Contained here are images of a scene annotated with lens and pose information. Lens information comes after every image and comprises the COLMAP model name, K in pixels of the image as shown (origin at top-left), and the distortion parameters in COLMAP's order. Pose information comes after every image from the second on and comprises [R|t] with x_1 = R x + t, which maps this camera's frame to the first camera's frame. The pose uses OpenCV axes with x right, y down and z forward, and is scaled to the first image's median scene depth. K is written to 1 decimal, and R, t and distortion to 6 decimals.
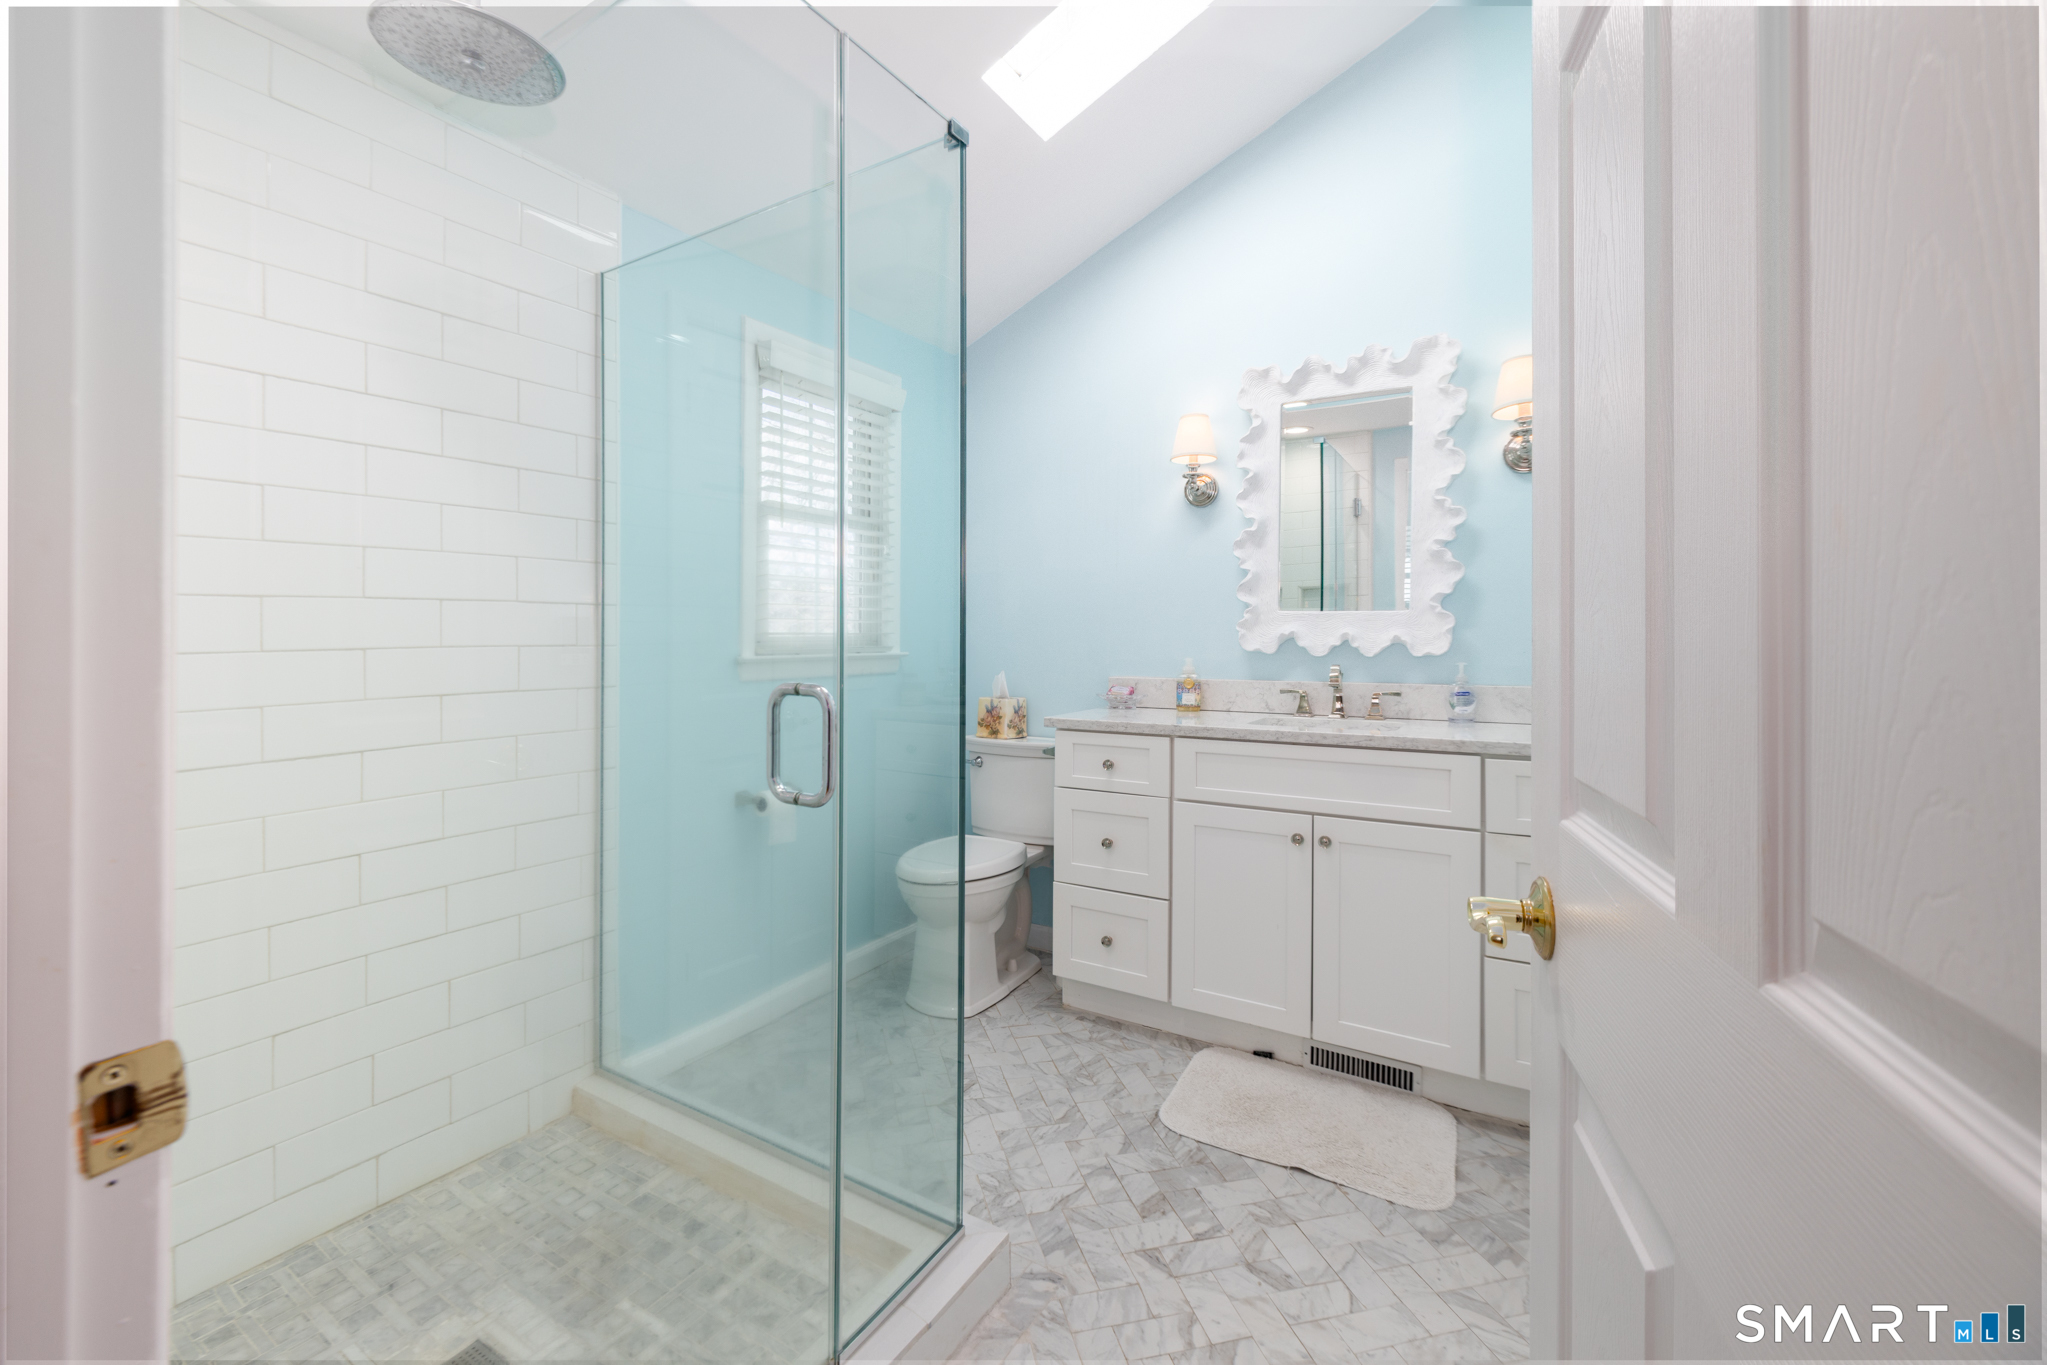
lens RADIAL K [[873.6, 0, 1019.3], [0, 873.6, 665.3], [0, 0, 1]] dist [-0.007659, 0.000889]
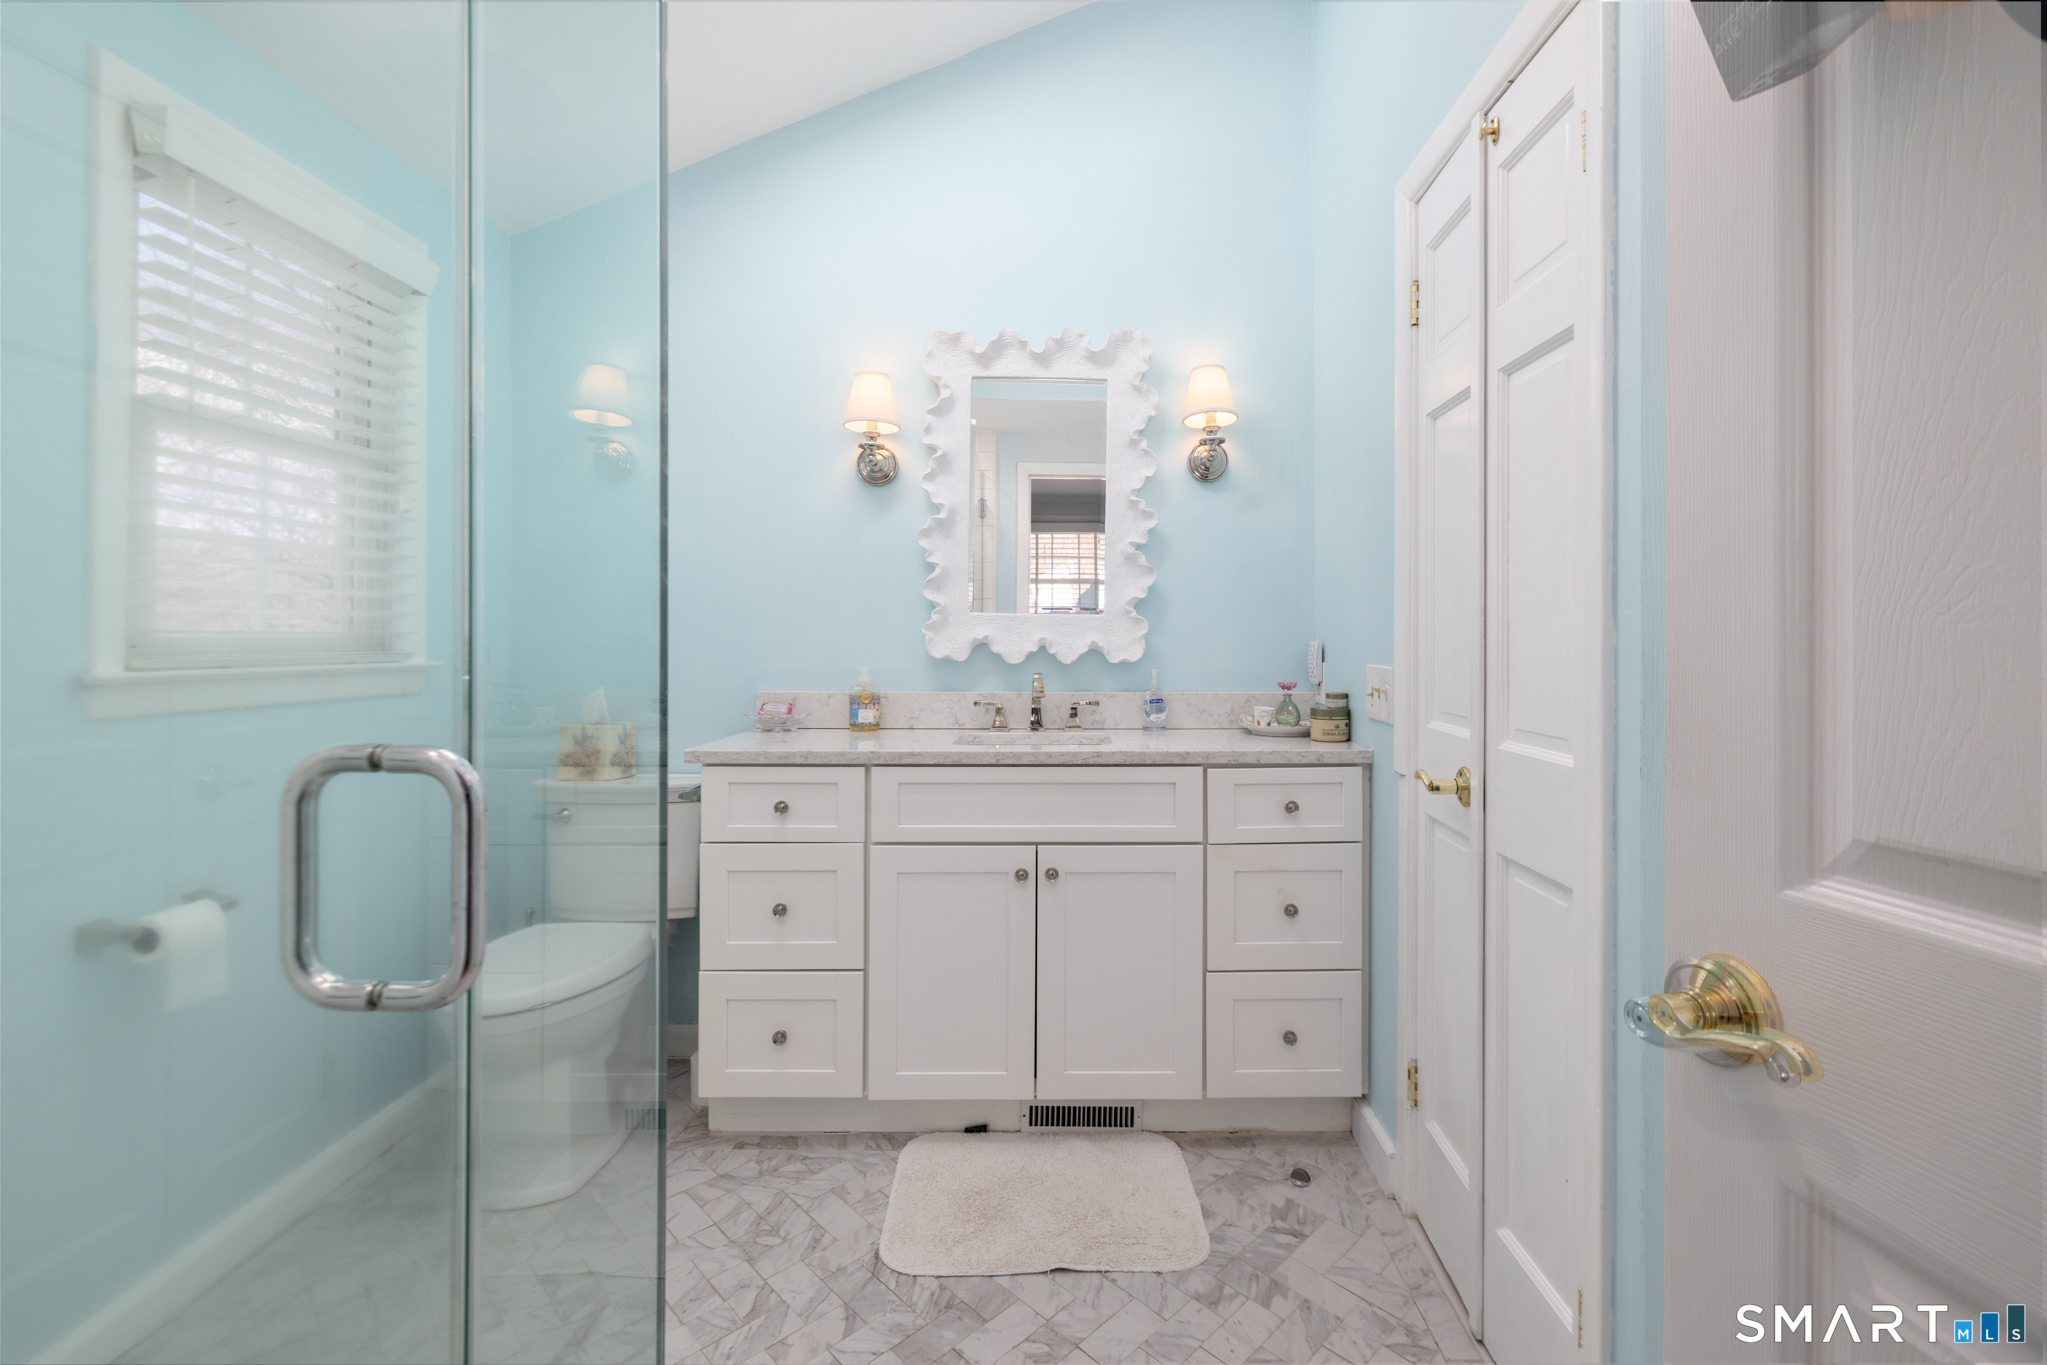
lens RADIAL K [[873.6, 0, 1070.3], [0, 873.6, 661.4], [0, 0, 1]] dist [-0.007659, 0.000889]
pose [[0.838791, -0.006743, 0.544412, -0.102334], [0.010588, 0.999936, -0.003927, -0.008785], [-0.544351, 0.009058, 0.838809, 0.221666]]
